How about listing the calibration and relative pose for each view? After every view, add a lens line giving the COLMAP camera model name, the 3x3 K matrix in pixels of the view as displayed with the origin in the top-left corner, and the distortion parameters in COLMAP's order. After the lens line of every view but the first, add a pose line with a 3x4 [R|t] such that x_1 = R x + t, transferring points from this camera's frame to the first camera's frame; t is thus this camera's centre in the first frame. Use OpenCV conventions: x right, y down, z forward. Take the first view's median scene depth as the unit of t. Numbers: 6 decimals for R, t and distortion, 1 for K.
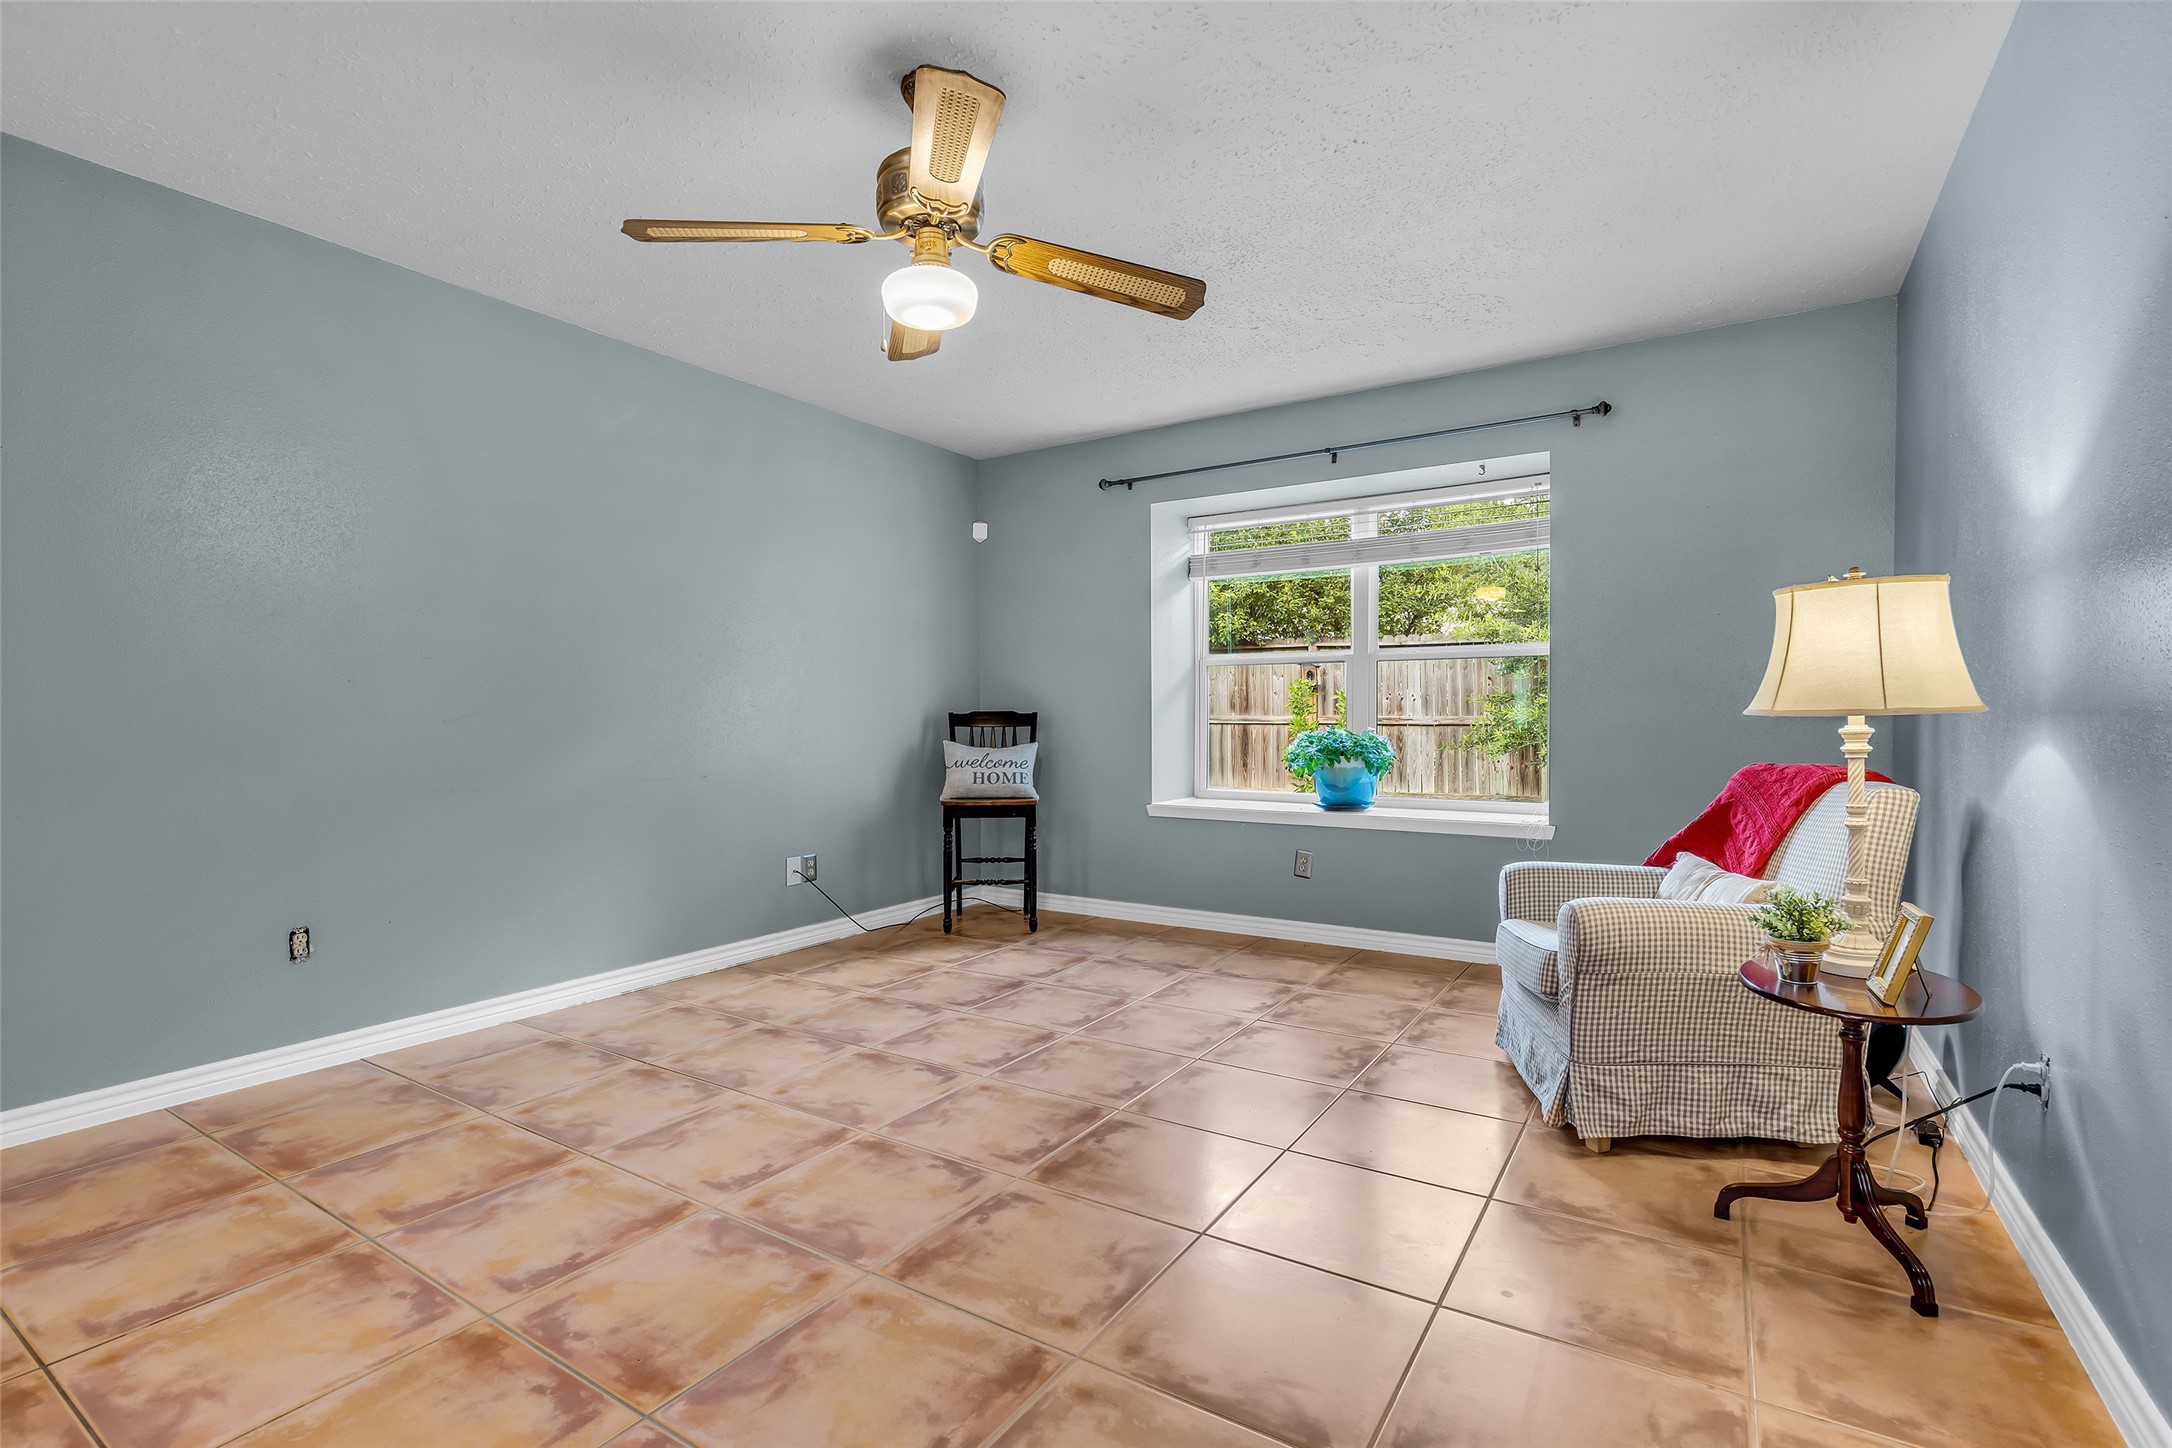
lens RADIAL K [[997.5, 0, 1089.8], [0, 997.5, 731.0], [0, 0, 1]] dist [-0.018712, 0.004707]
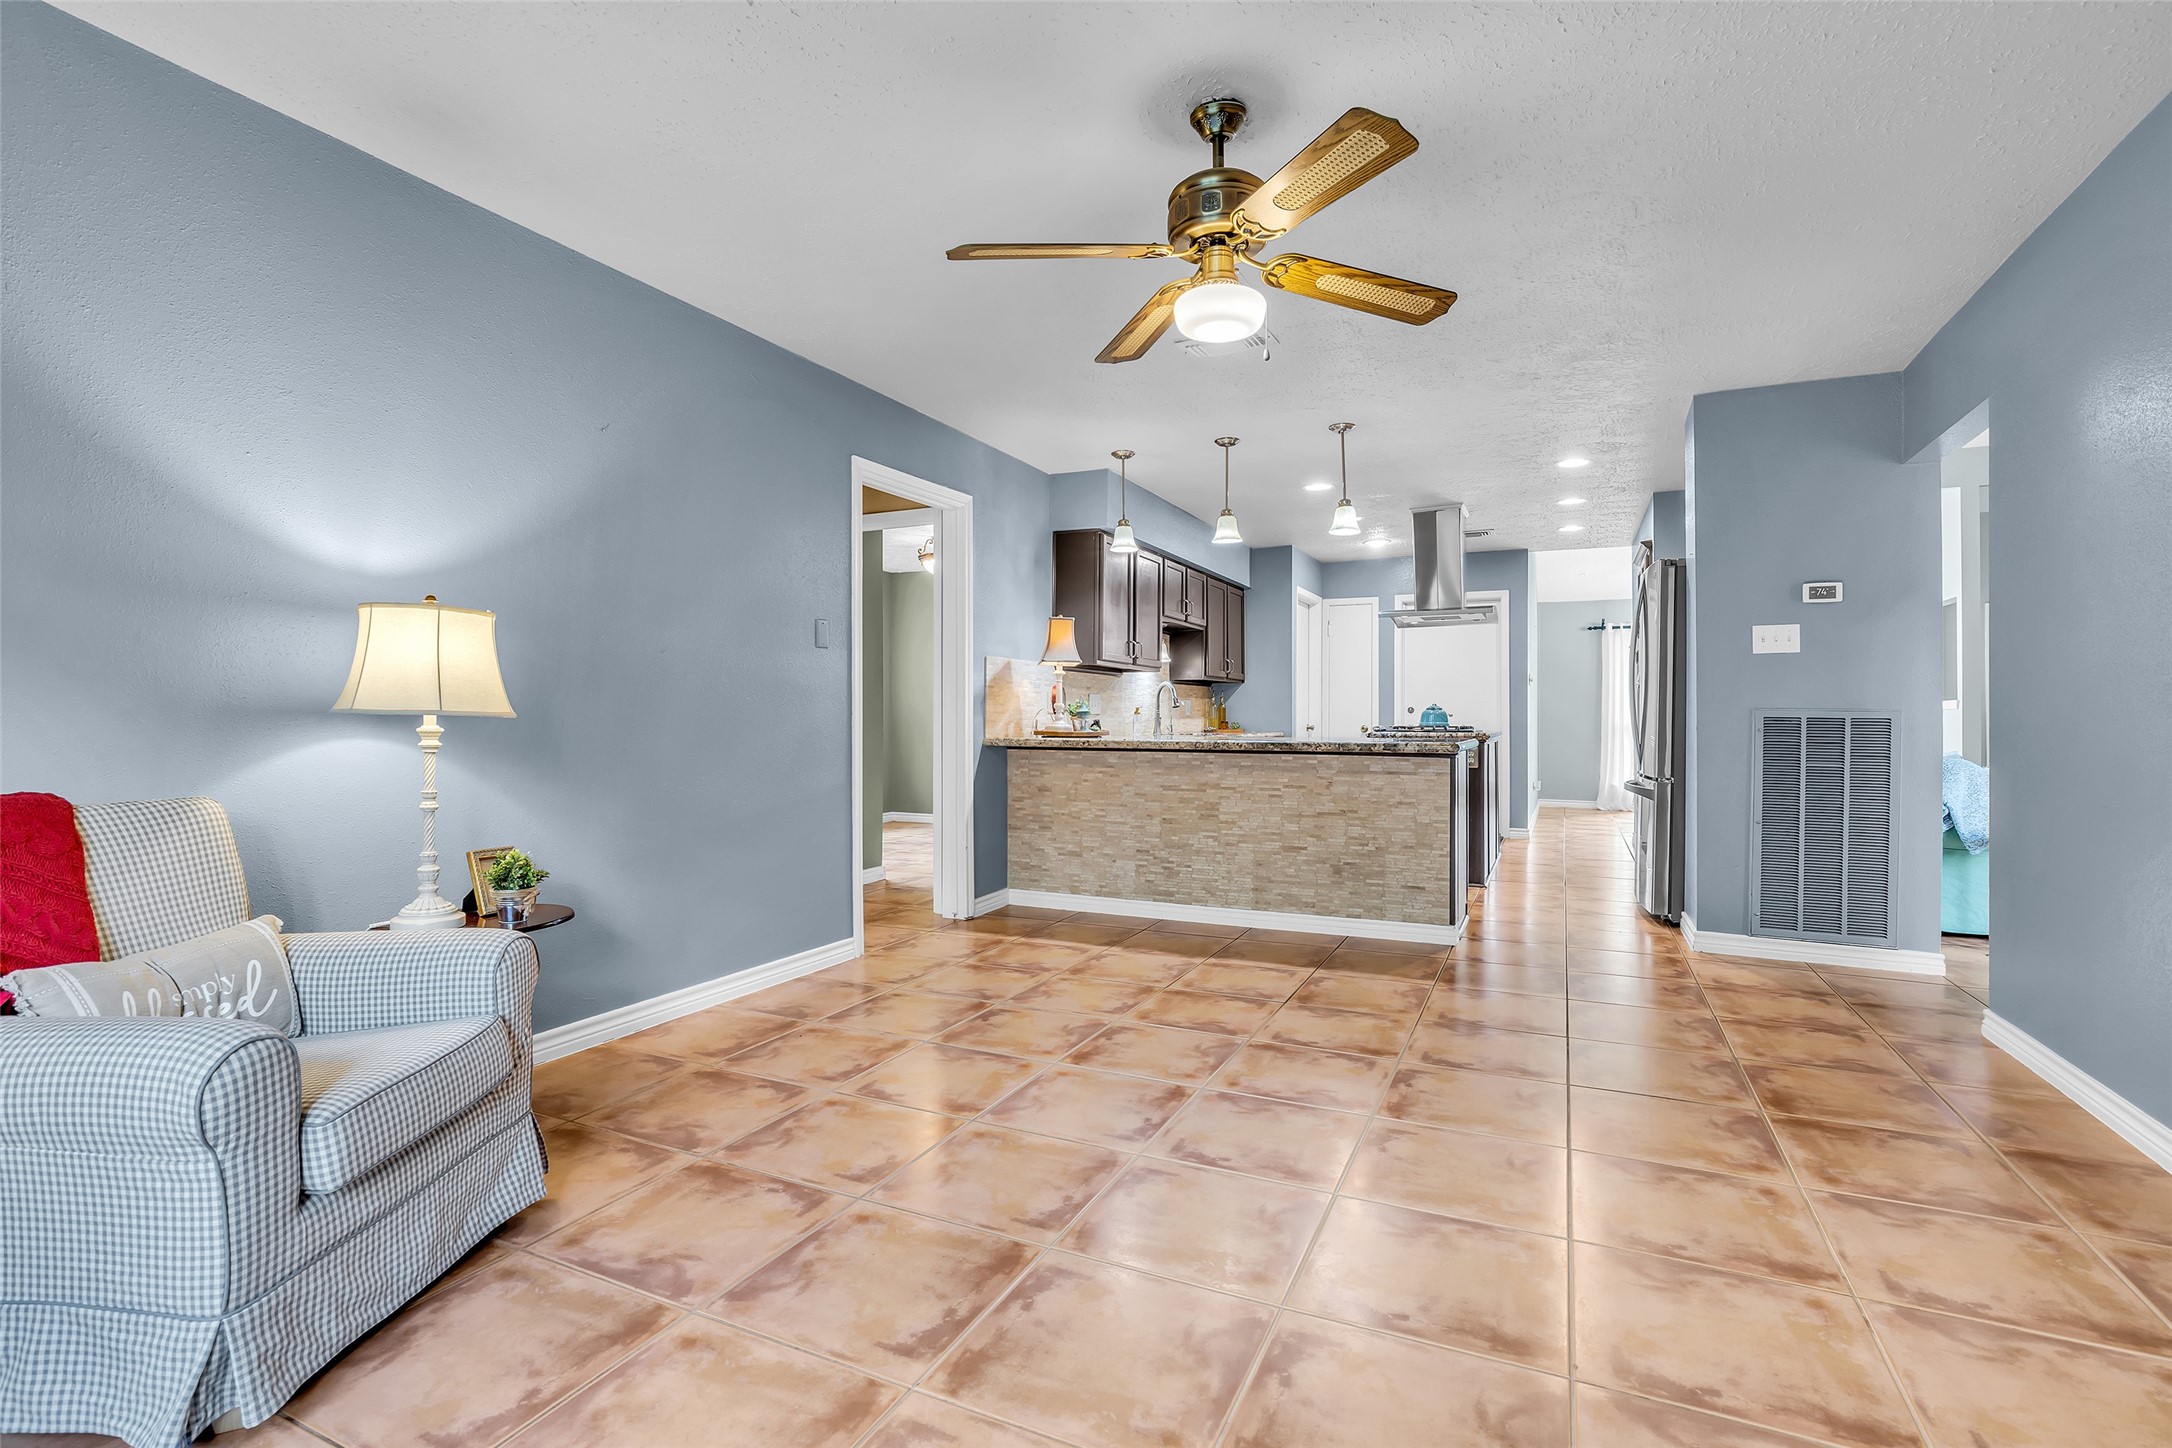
lens RADIAL K [[997.5, 0, 1087.8], [0, 997.5, 713.9], [0, 0, 1]] dist [-0.018712, 0.004707]
pose [[-0.992384, 0.003101, -0.123143, 0.064347], [0.001208, 0.999880, 0.015440, -0.019214], [0.123176, 0.015174, -0.992269, 1.205447]]
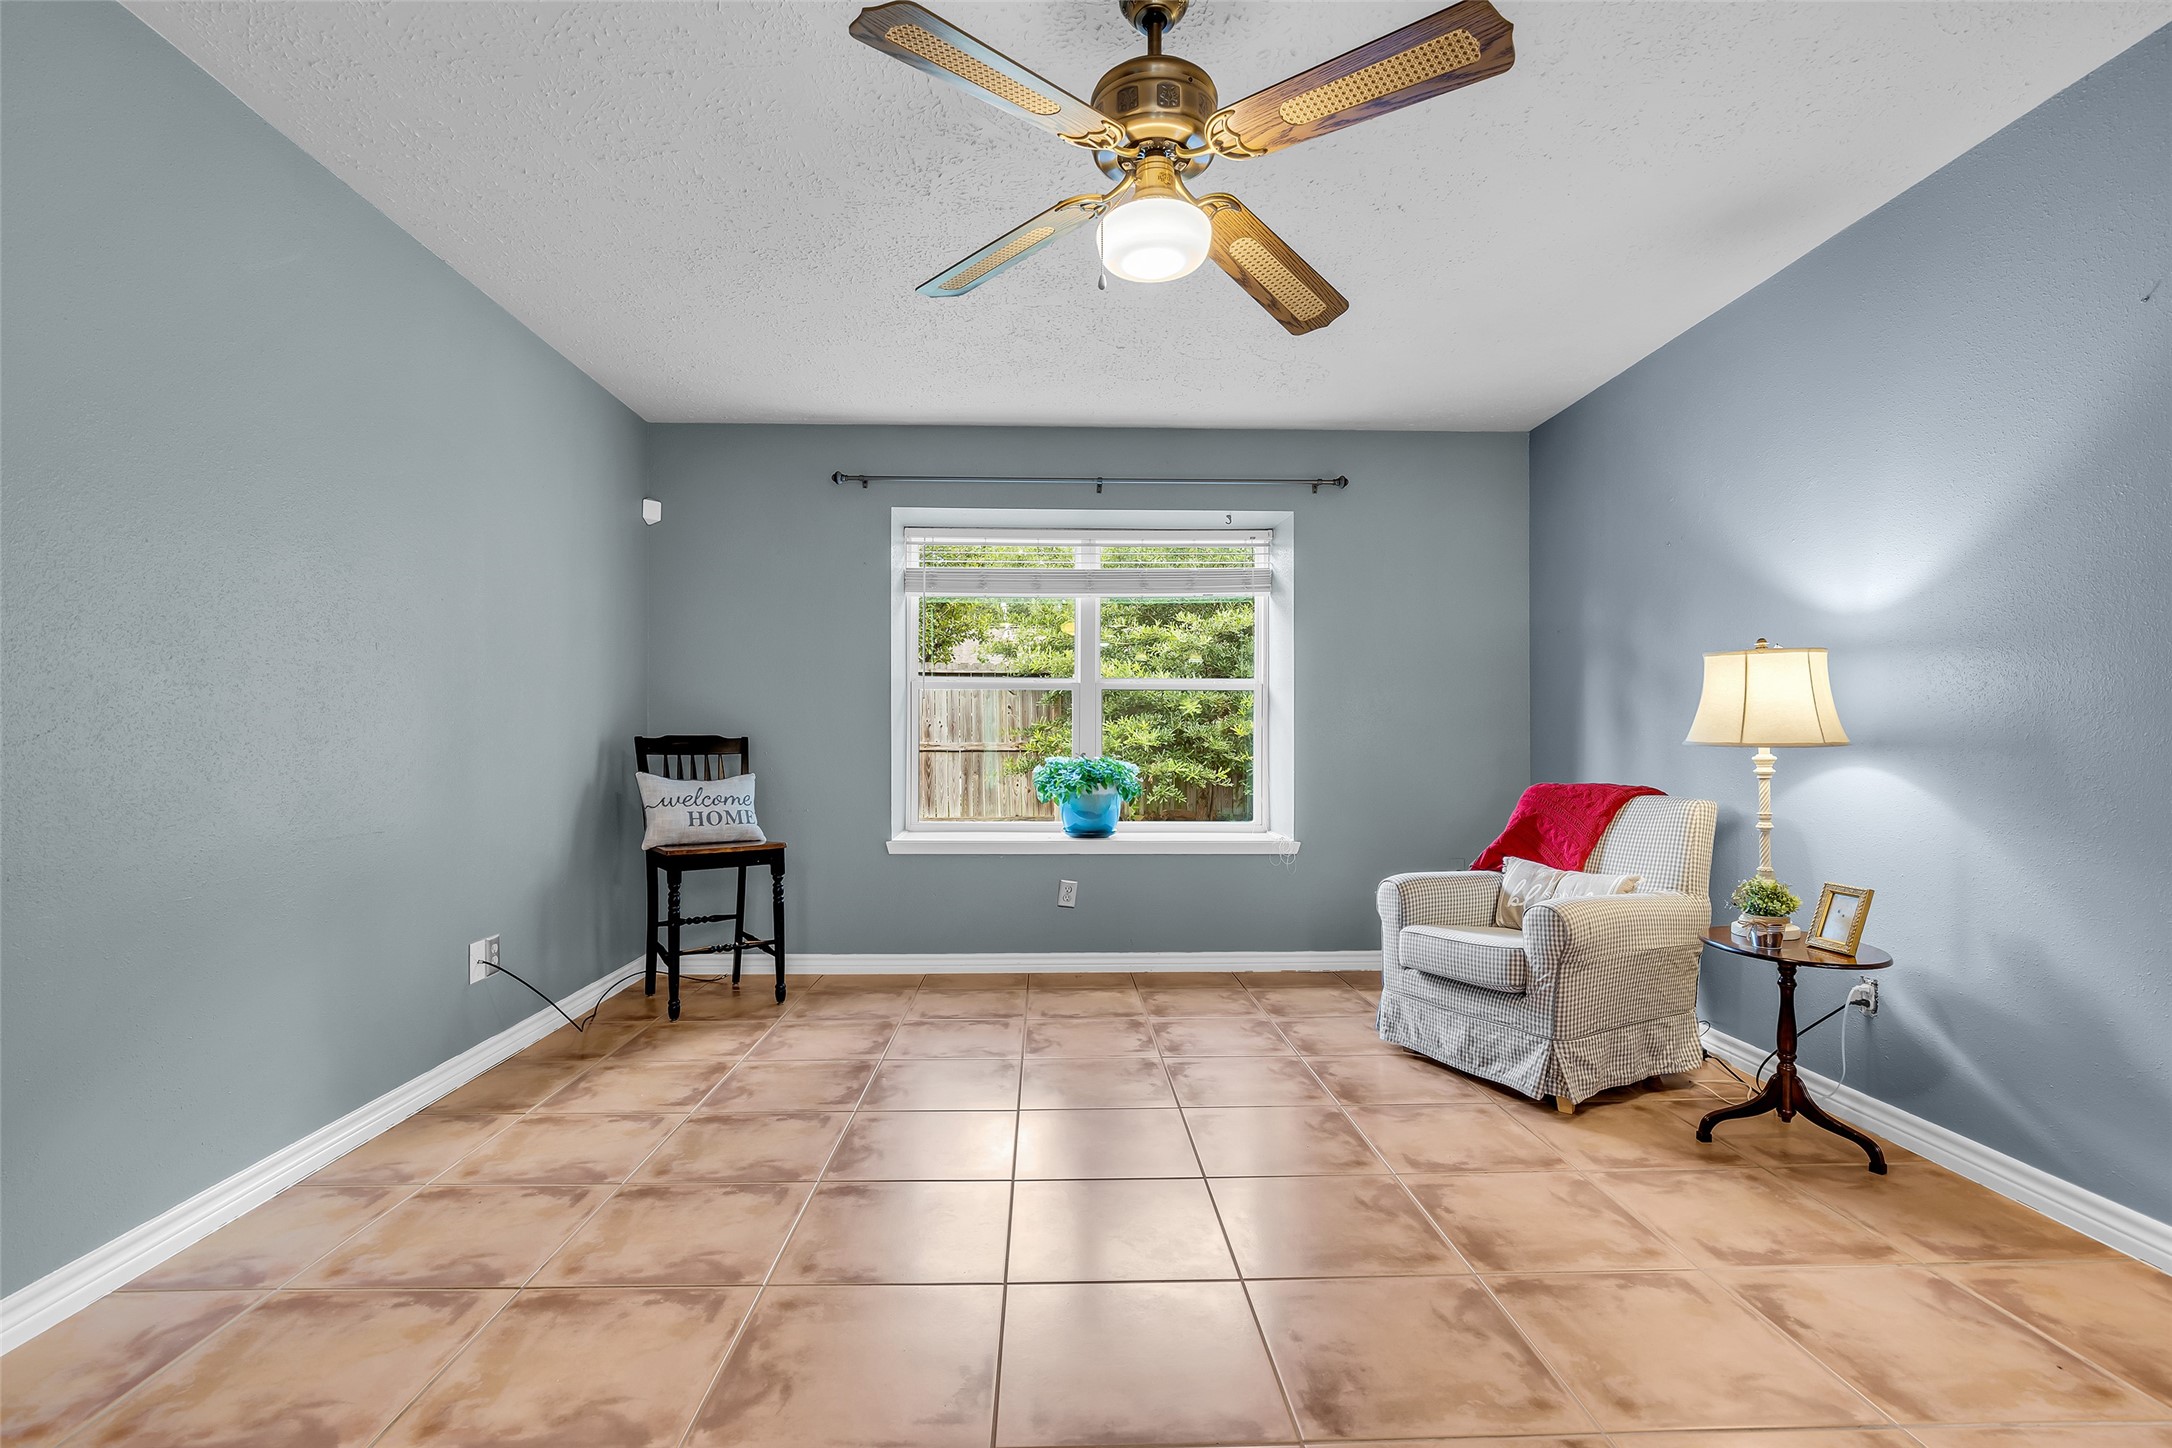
lens RADIAL K [[997.5, 0, 1083.2], [0, 997.5, 738.3], [0, 0, 1]] dist [-0.018712, 0.004707]
pose [[0.824737, 0.006535, 0.565479, -0.403332], [0.003497, 0.999855, -0.016655, -0.004474], [-0.565506, 0.015713, 0.824595, 0.213425]]
